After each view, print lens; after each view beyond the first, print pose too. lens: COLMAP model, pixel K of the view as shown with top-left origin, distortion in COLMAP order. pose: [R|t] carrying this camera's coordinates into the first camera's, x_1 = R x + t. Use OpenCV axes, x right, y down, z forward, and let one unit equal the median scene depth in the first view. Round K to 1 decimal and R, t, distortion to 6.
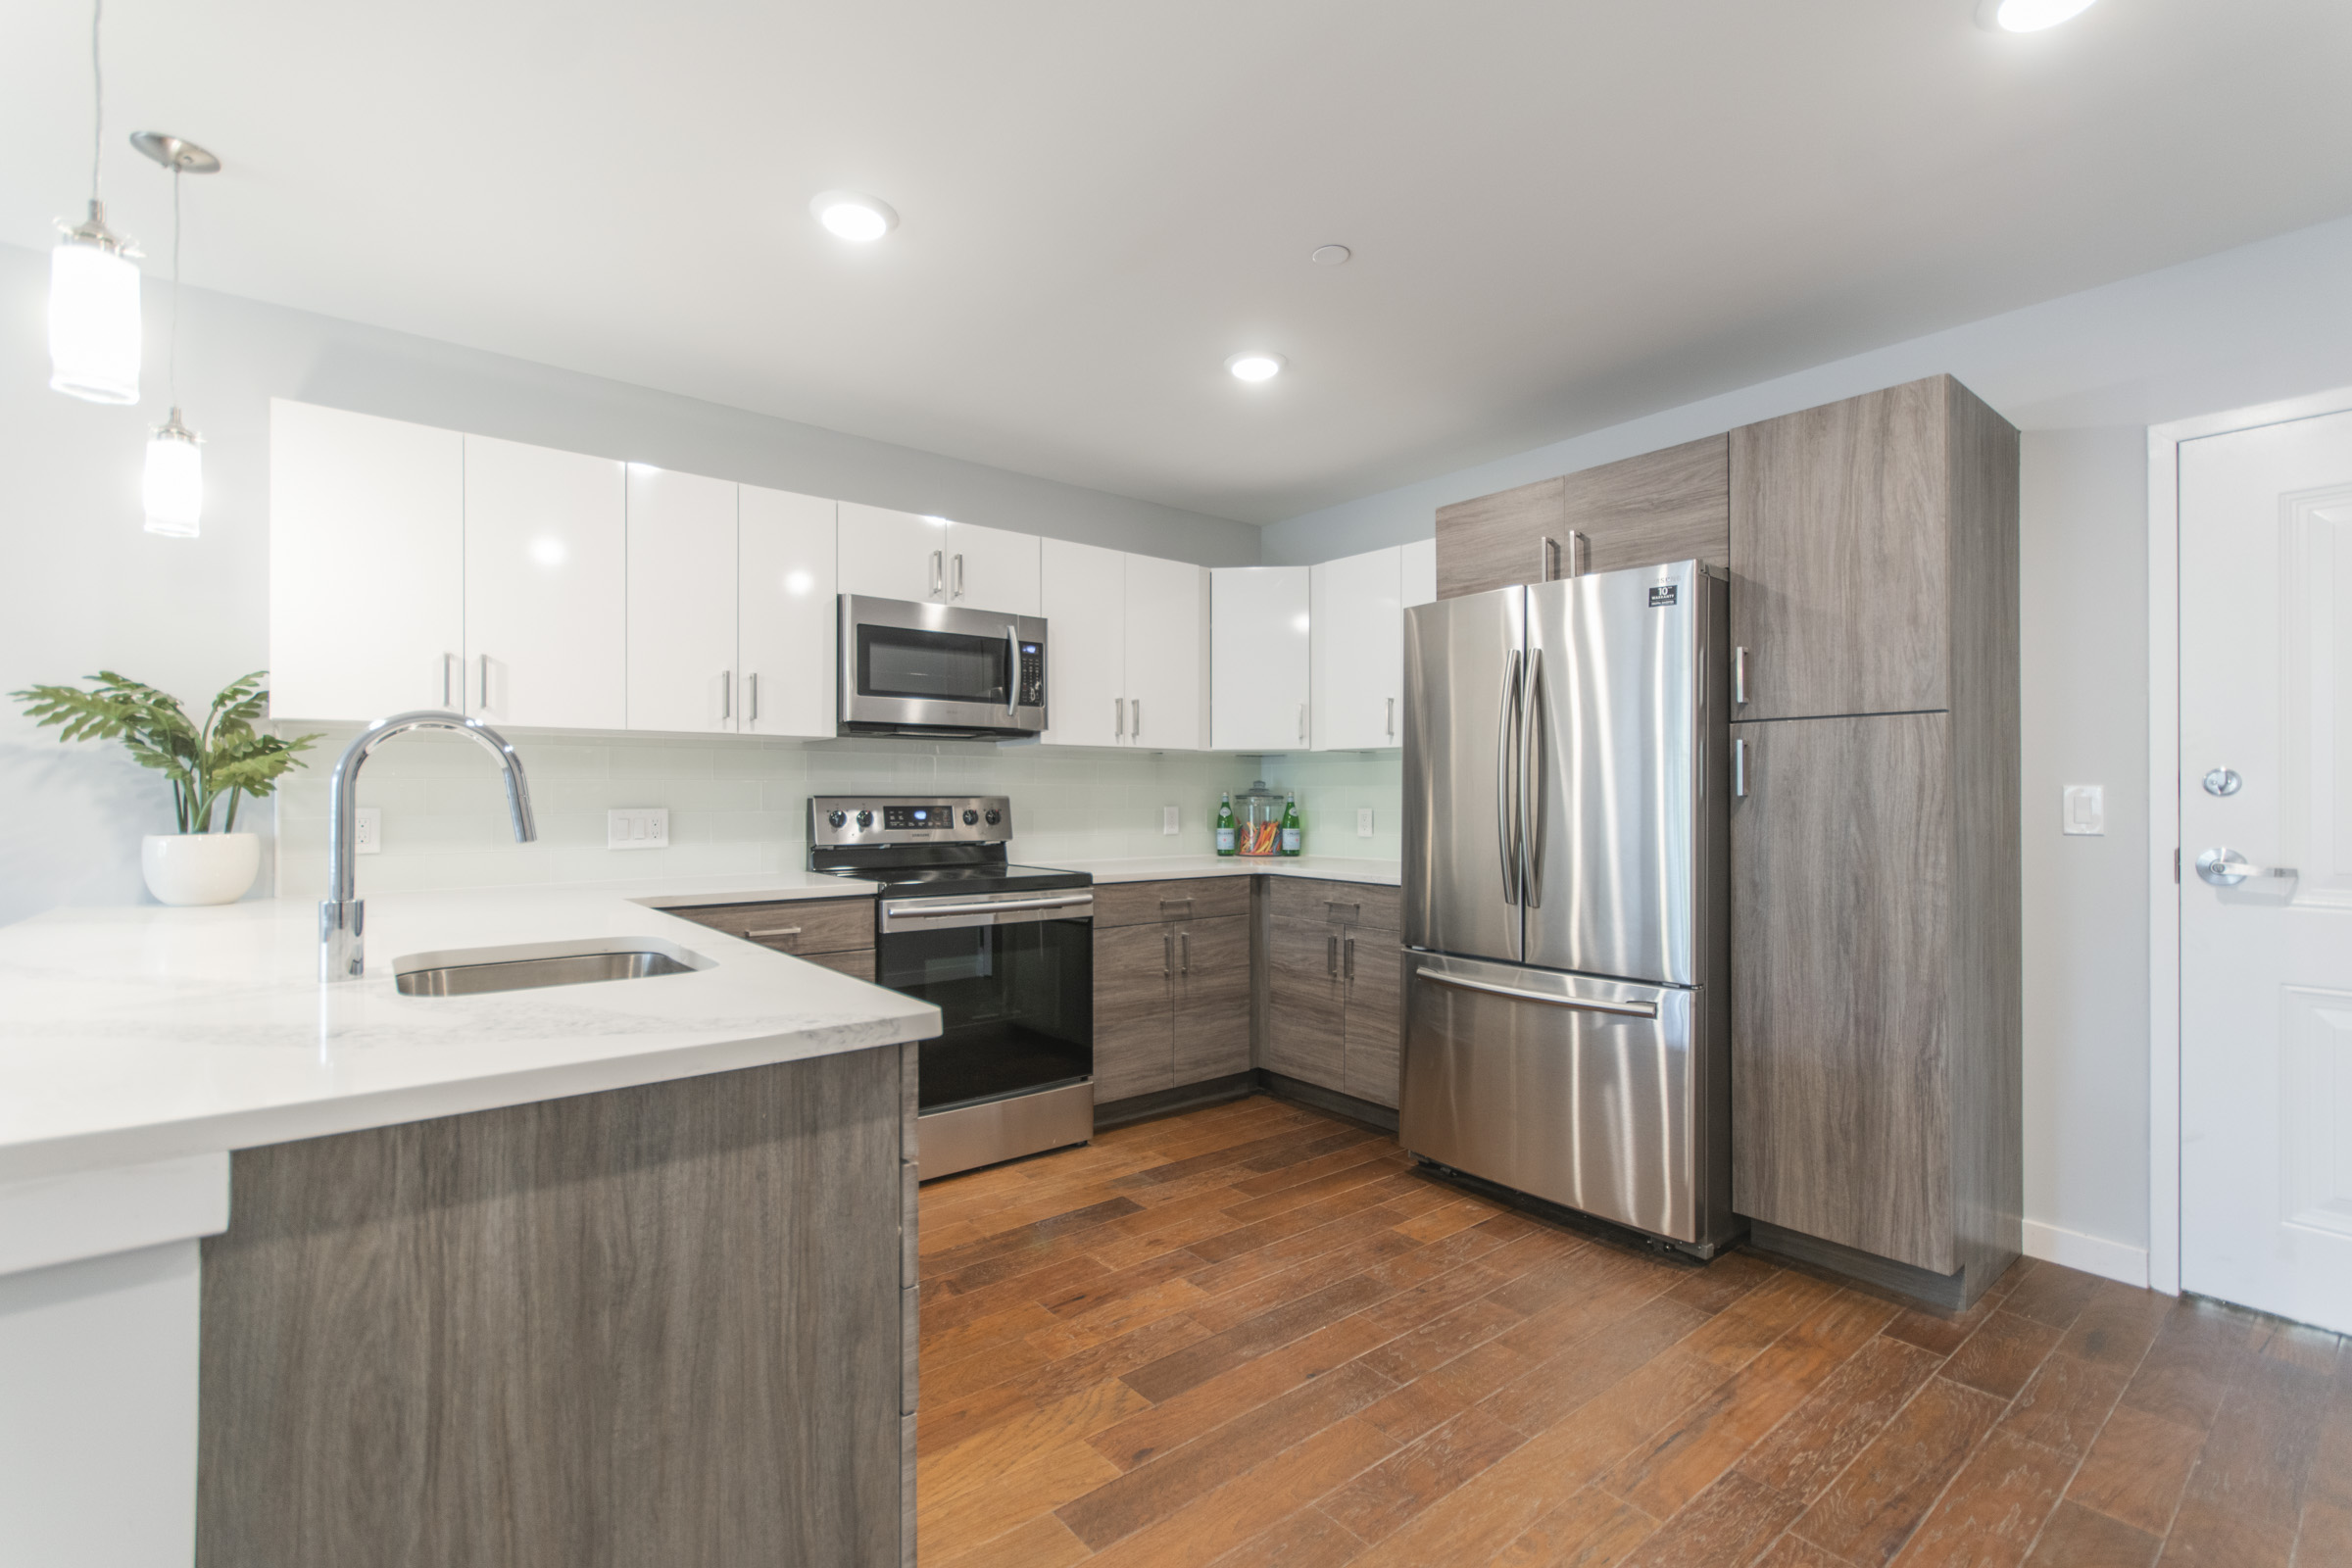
lens RADIAL K [[1033.0, 0, 1177.4], [0, 1033.0, 788.2], [0, 0, 1]] dist [0.002012, -0.000987]
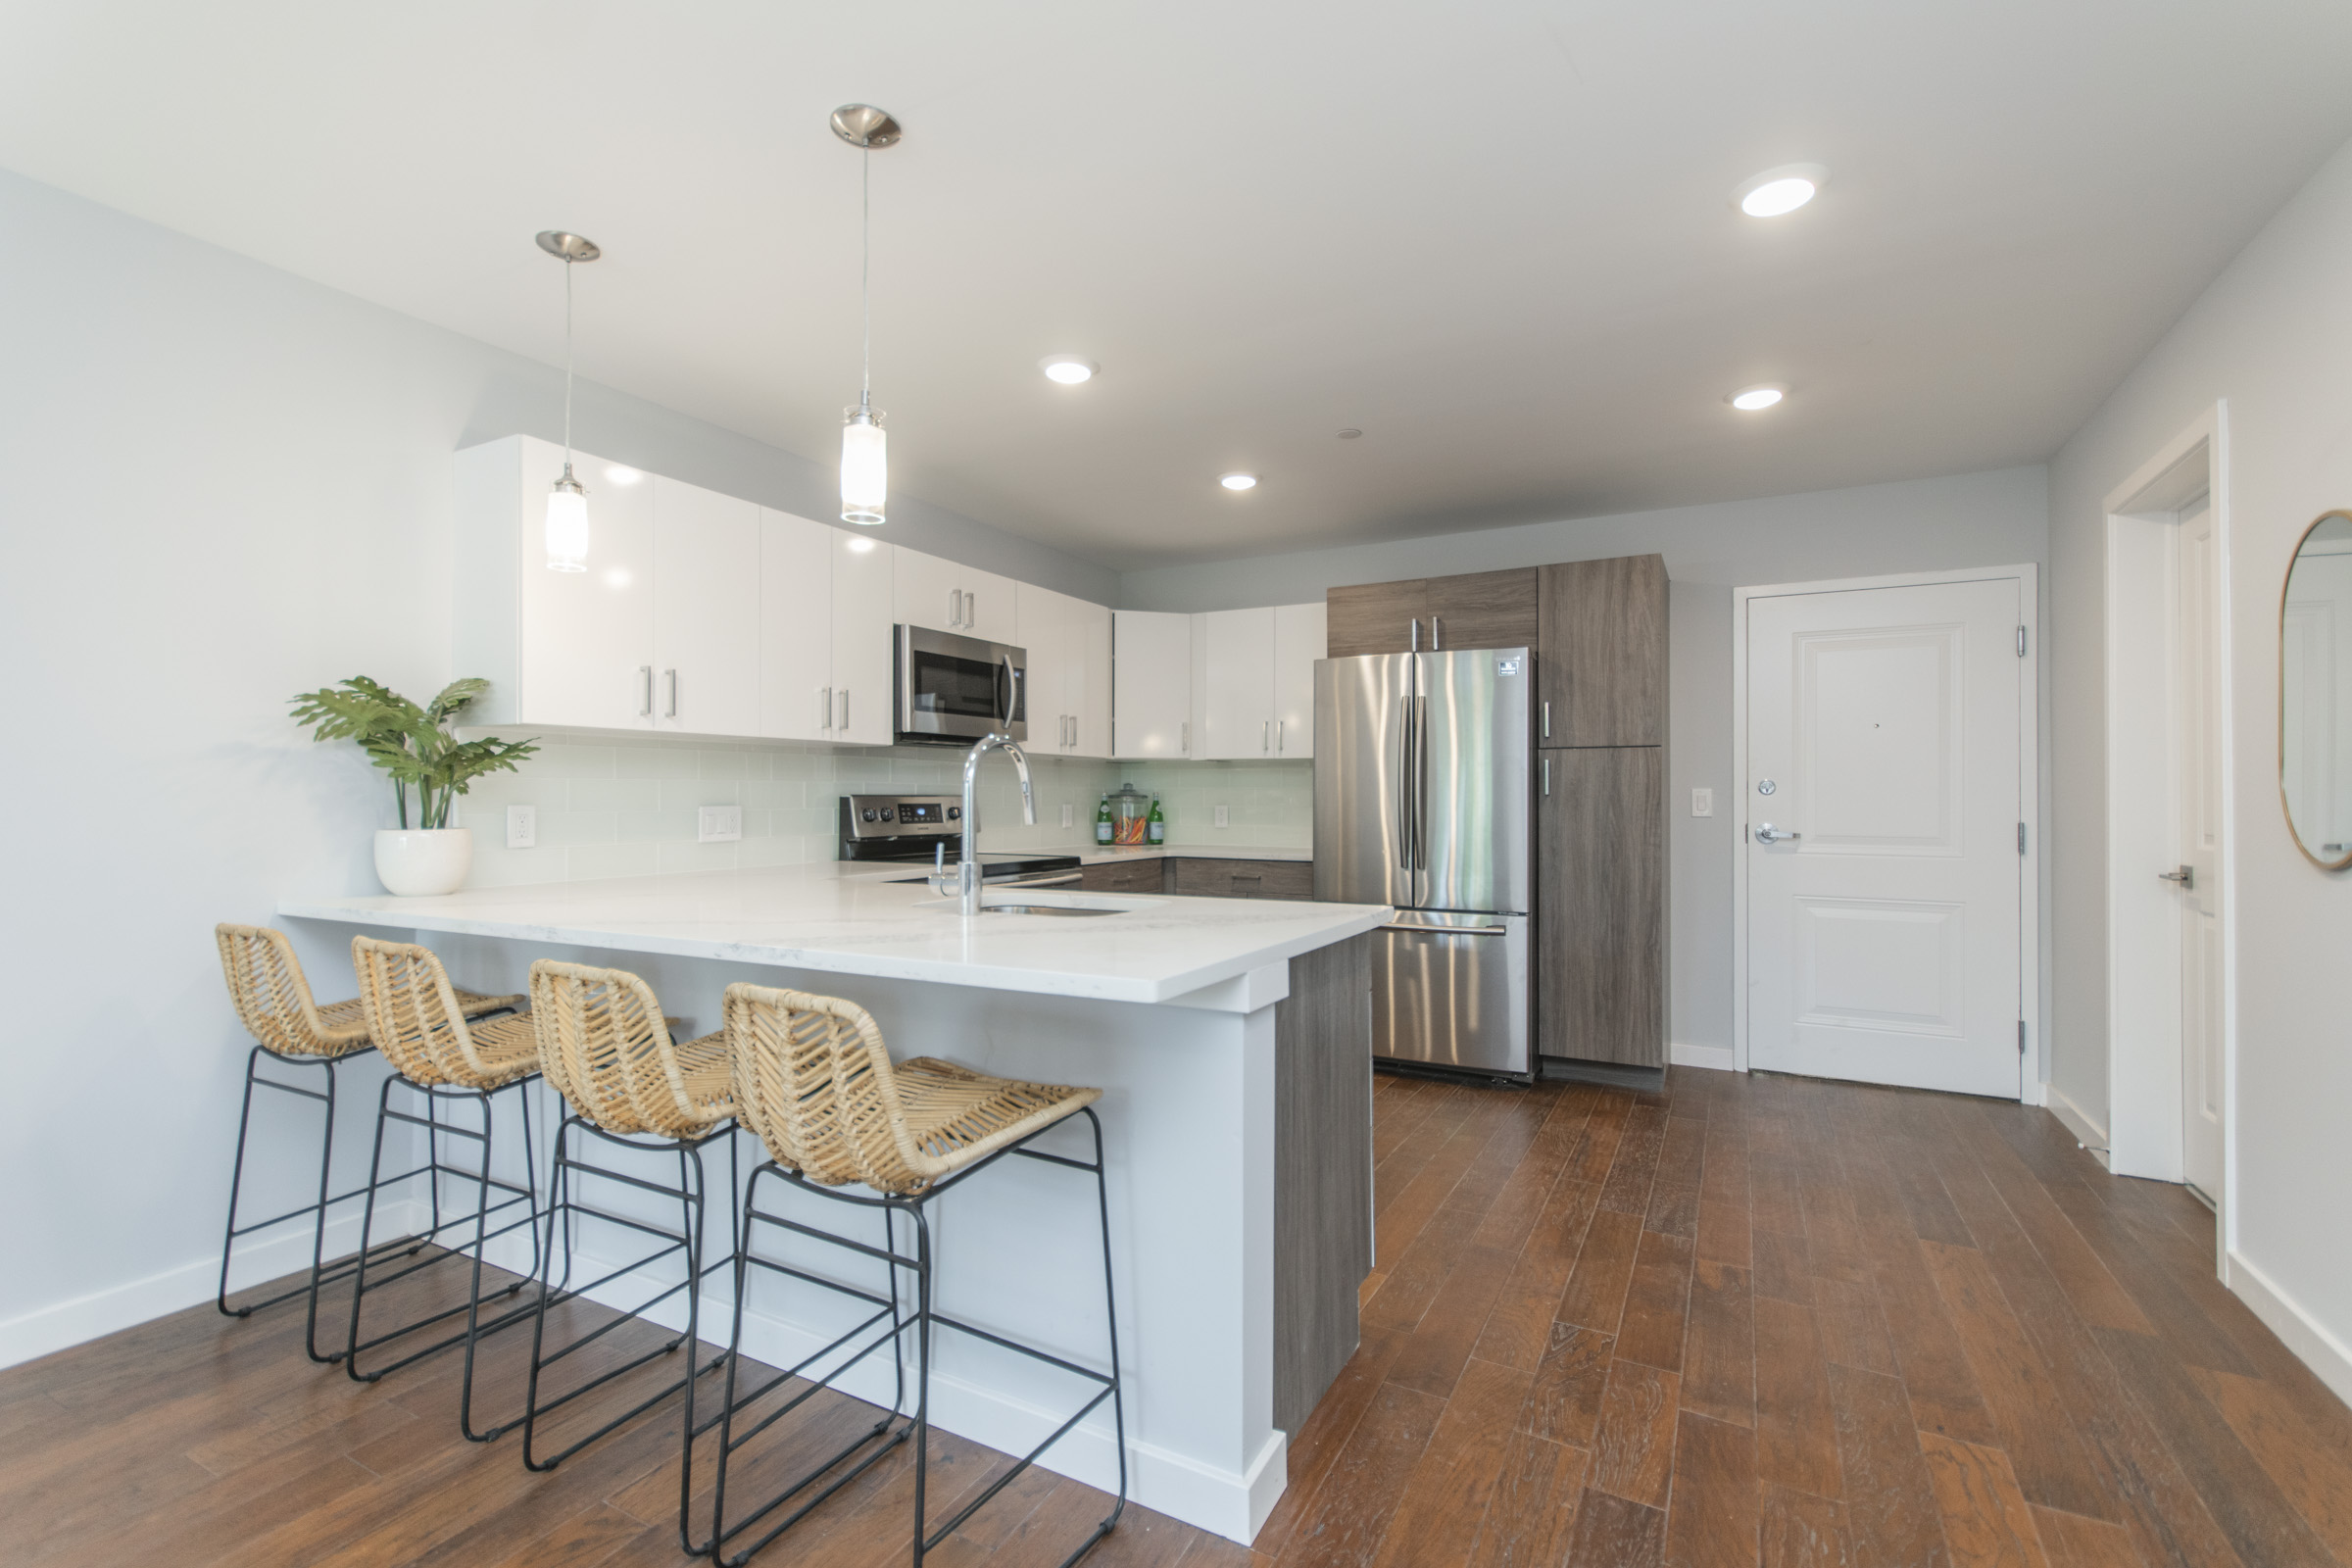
lens RADIAL K [[1033.0, 0, 1180.7], [0, 1033.0, 787.0], [0, 0, 1]] dist [0.002012, -0.000987]
pose [[0.924027, 0.003268, 0.382313, -0.594371], [-0.002206, 0.999992, -0.003216, 0.001959], [-0.382321, 0.002129, 0.924027, -0.269673]]
